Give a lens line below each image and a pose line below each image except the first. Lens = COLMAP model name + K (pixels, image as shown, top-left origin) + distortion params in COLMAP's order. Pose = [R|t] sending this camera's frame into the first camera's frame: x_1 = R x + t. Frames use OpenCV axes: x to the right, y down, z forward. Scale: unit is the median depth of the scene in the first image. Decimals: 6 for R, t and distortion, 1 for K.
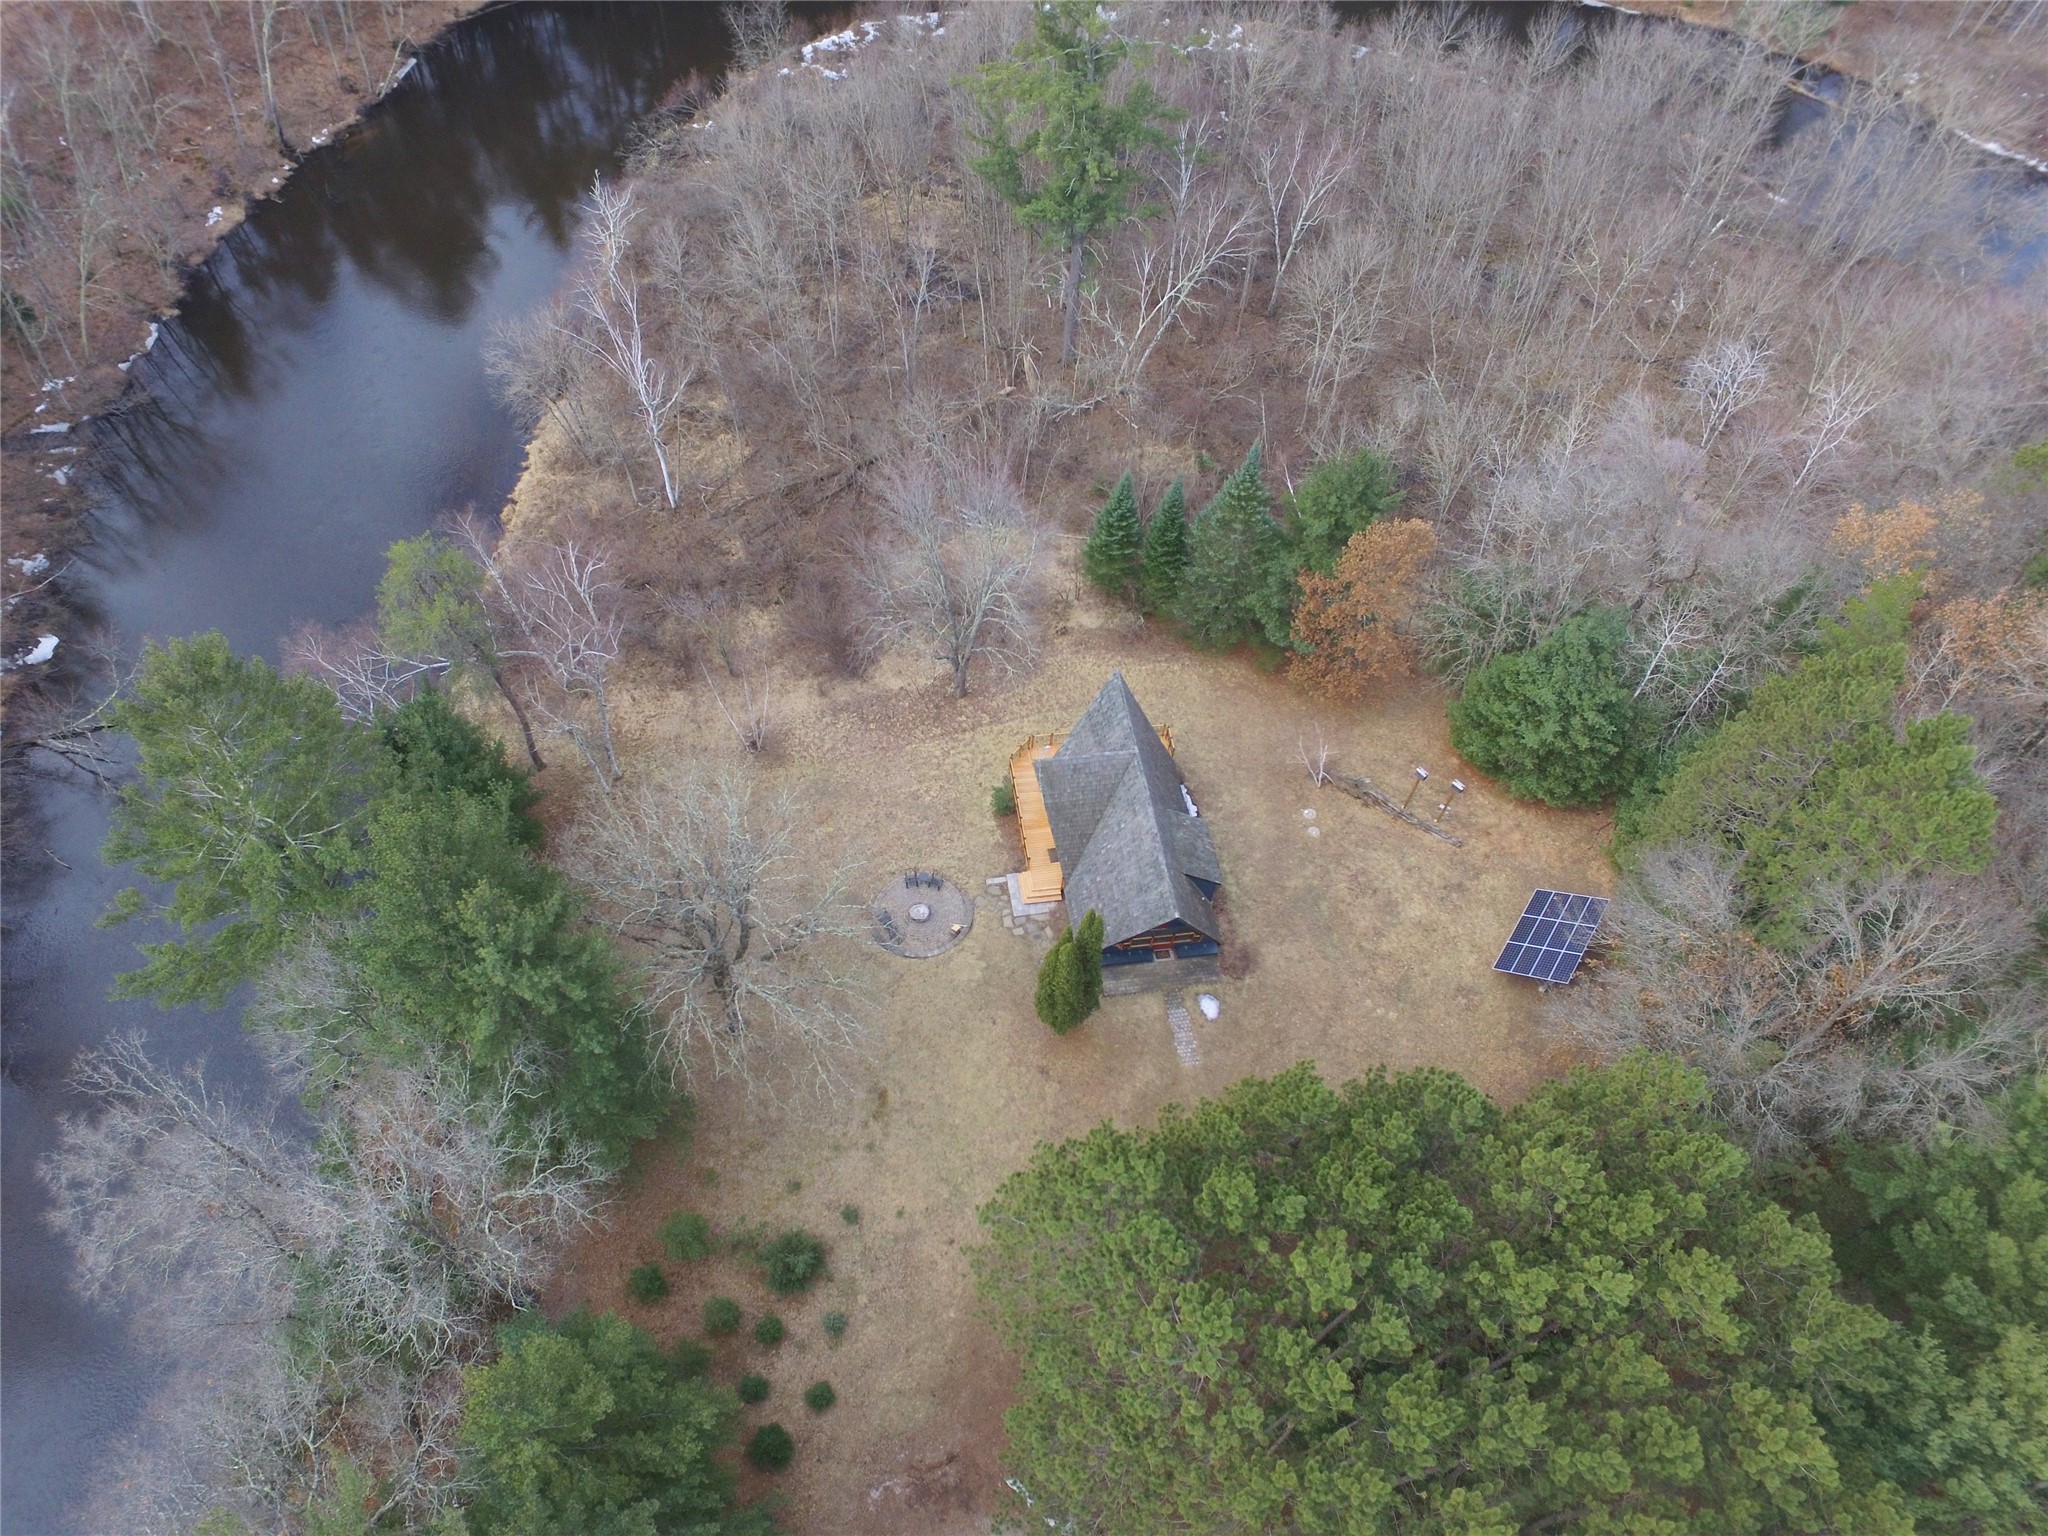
lens RADIAL K [[1405.2, 0, 1012.8], [0, 1405.2, 768.8], [0, 0, 1]] dist [-0.094275, 0.067294]
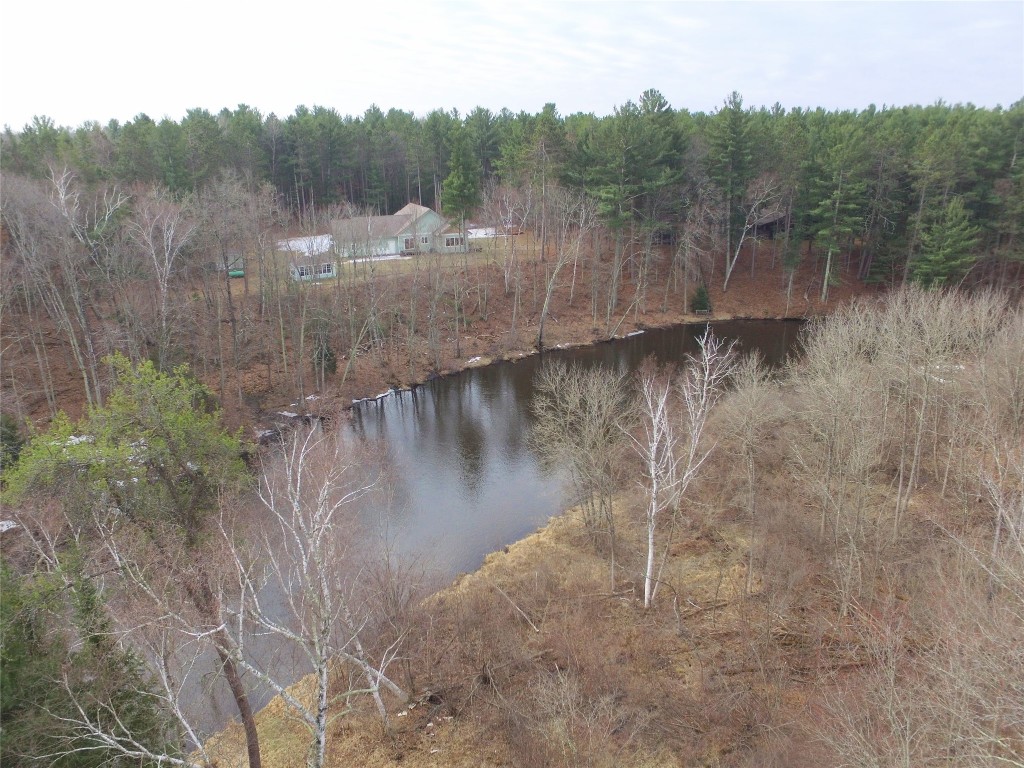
lens RADIAL K [[702.6, 0, 515.3], [0, 702.6, 385.1], [0, 0, 1]] dist [-0.094275, 0.067294]
pose [[0.767440, 0.130028, -0.627797, -0.053244], [-0.493980, 0.744124, -0.449736, -0.055435], [0.408680, 0.655264, 0.635302, 0.570493]]
